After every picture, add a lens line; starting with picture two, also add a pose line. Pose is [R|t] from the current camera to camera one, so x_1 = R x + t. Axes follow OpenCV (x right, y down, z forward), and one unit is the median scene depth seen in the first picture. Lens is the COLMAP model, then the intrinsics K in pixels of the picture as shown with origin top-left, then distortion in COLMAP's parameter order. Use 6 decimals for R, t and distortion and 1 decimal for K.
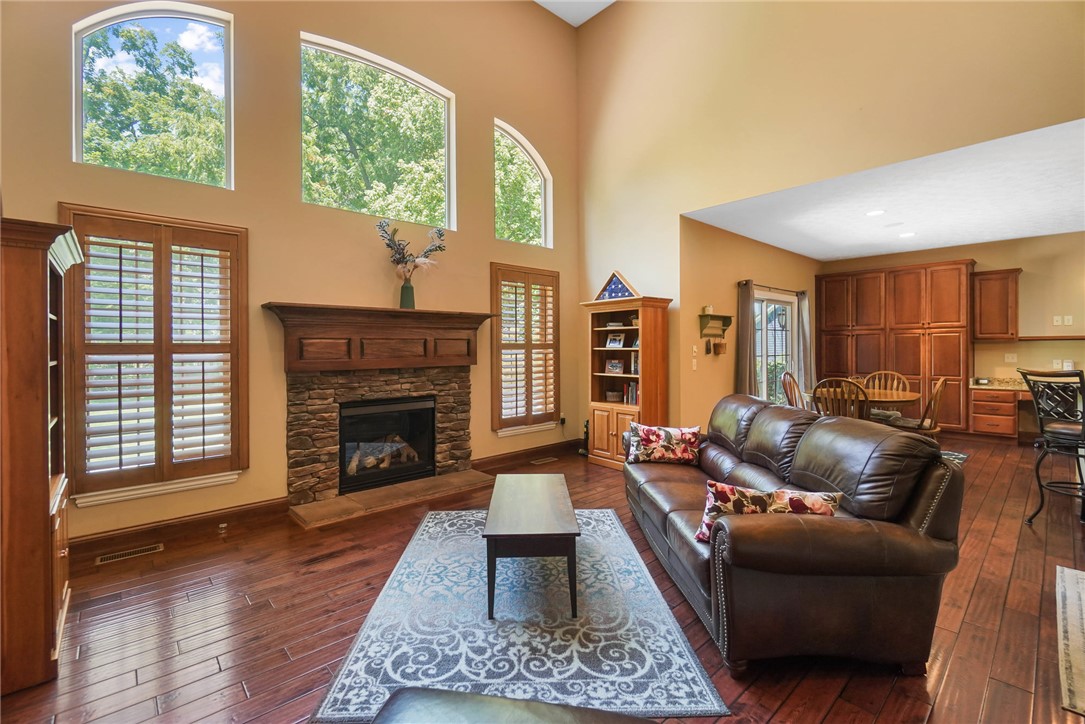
lens RADIAL K [[467.3, 0, 541.6], [0, 467.3, 348.4], [0, 0, 1]] dist [-0.000919, -0.000099]
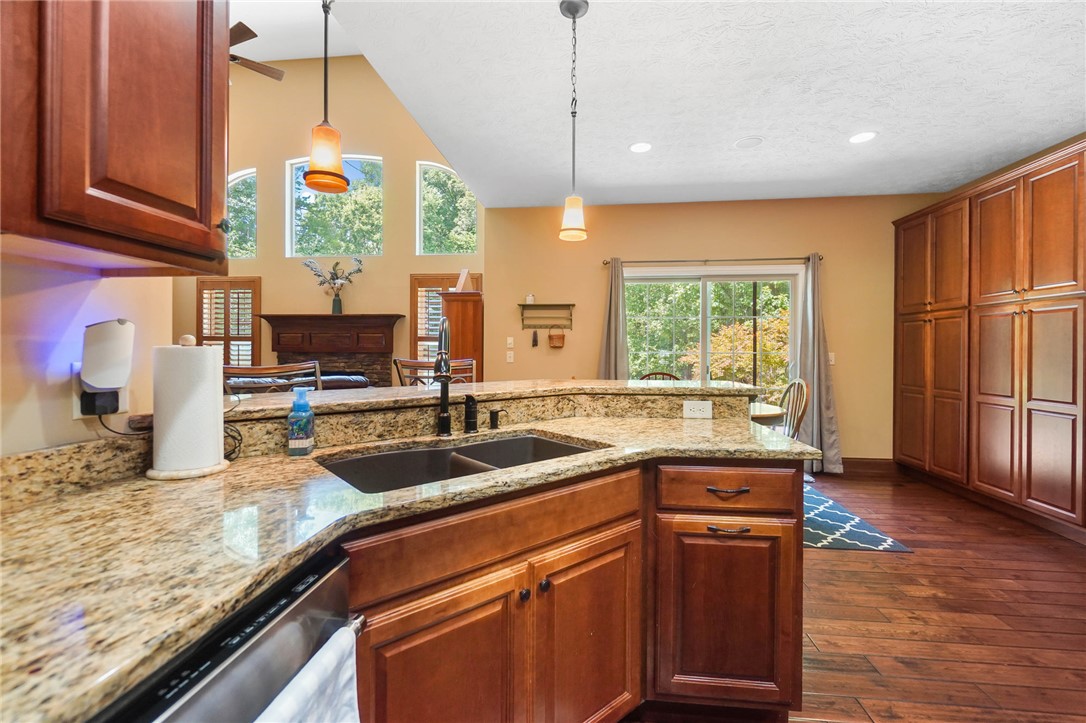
lens RADIAL K [[473.9, 0, 539.8], [0, 473.9, 353.4], [0, 0, 1]] dist [-0.003730, -0.000230]
pose [[0.663344, 0.017652, -0.748107, 1.090652], [-0.013513, 0.999841, 0.011610, 0.015228], [0.748193, 0.002408, 0.663477, 0.388048]]
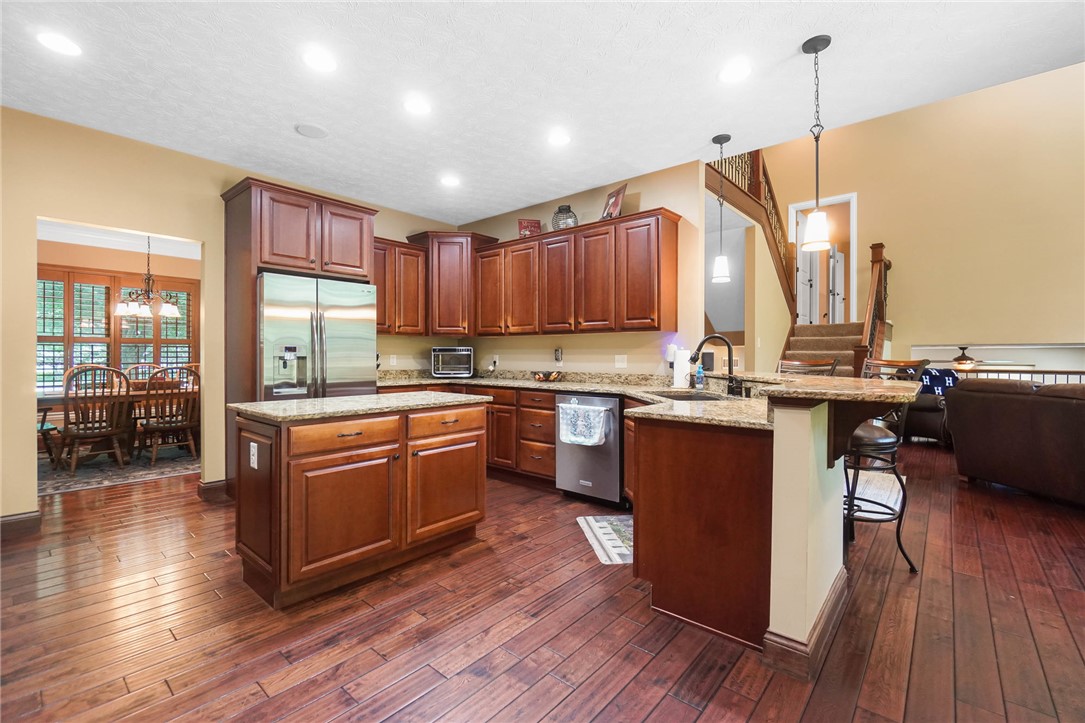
lens RADIAL K [[471.8, 0, 533.8], [0, 471.8, 356.6], [0, 0, 1]] dist [-0.002395, -0.000426]
pose [[-0.992606, 0.006546, -0.121204, 1.131031], [0.005601, 0.999951, 0.008134, 0.019386], [0.121251, 0.007395, -0.992594, 1.088158]]
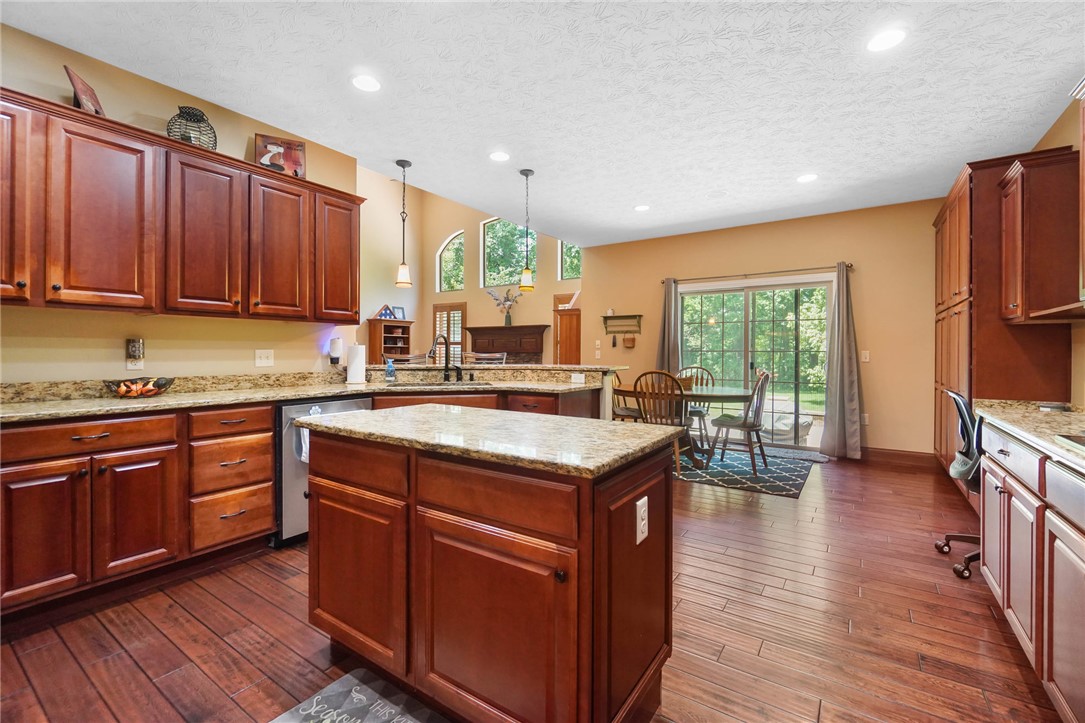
lens RADIAL K [[470.9, 0, 537.9], [0, 470.9, 356.9], [0, 0, 1]] dist [-0.000356, -0.000391]
pose [[0.236702, 0.019890, -0.971379, 1.572428], [-0.010365, 0.999785, 0.017946, 0.018589], [0.971527, 0.005820, 0.236858, 0.508776]]
